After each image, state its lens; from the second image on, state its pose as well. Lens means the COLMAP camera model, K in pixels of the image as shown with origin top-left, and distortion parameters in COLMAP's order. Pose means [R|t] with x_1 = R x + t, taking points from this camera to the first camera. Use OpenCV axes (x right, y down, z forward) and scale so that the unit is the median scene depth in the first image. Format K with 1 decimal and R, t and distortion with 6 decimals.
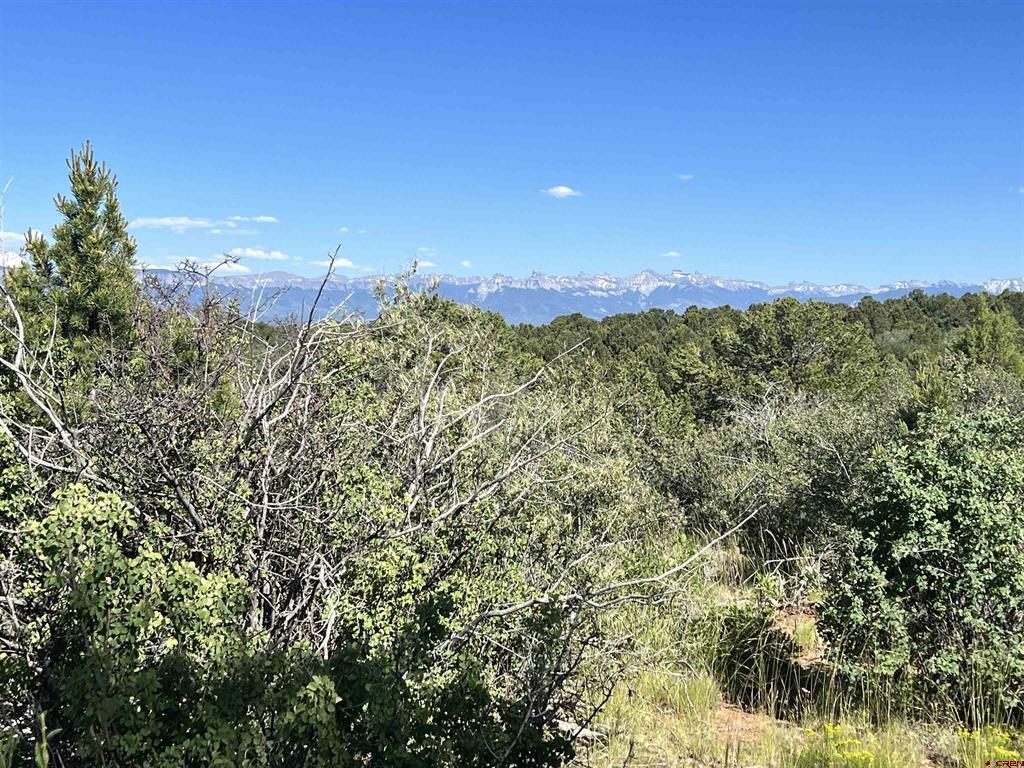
lens RADIAL K [[1470.3, 0, 510.7], [0, 1470.3, 387.8], [0, 0, 1]] dist [0.154750, 0.000000]
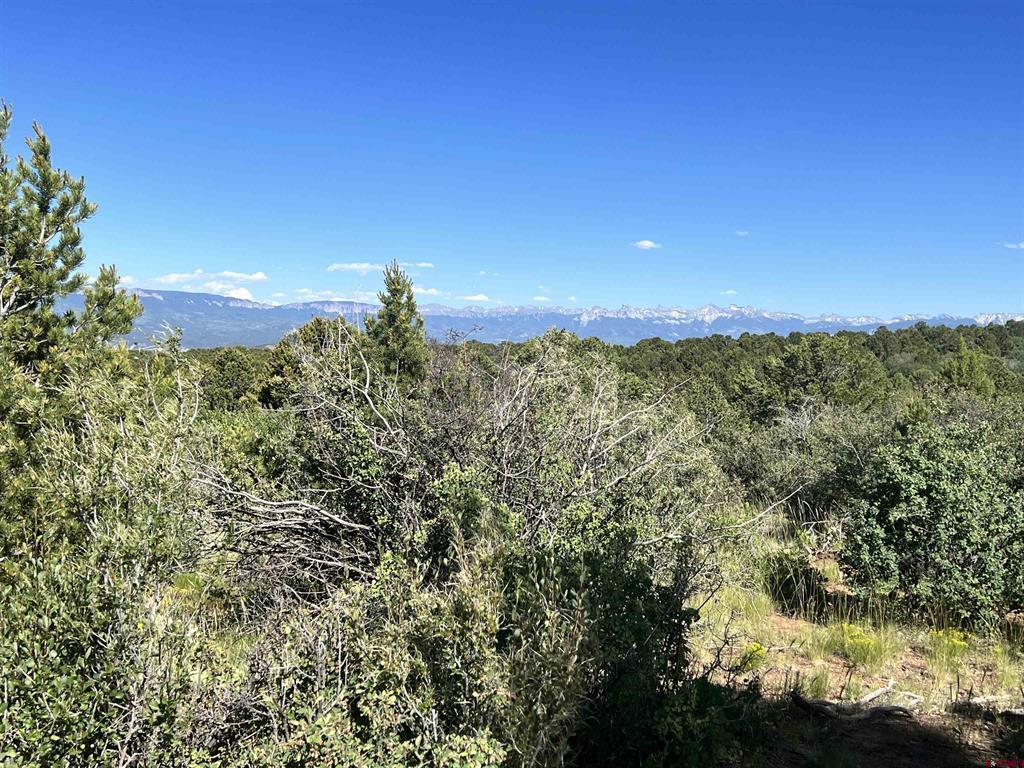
lens RADIAL K [[1121.4, 0, 495.9], [0, 1121.4, 363.8], [0, 0, 1]] dist [0.081463, 0.000000]
pose [[0.995548, 0.012096, -0.093480, -0.029584], [-0.014259, 0.999645, -0.022499, -0.010747], [0.093175, 0.023732, 0.995367, -0.153292]]
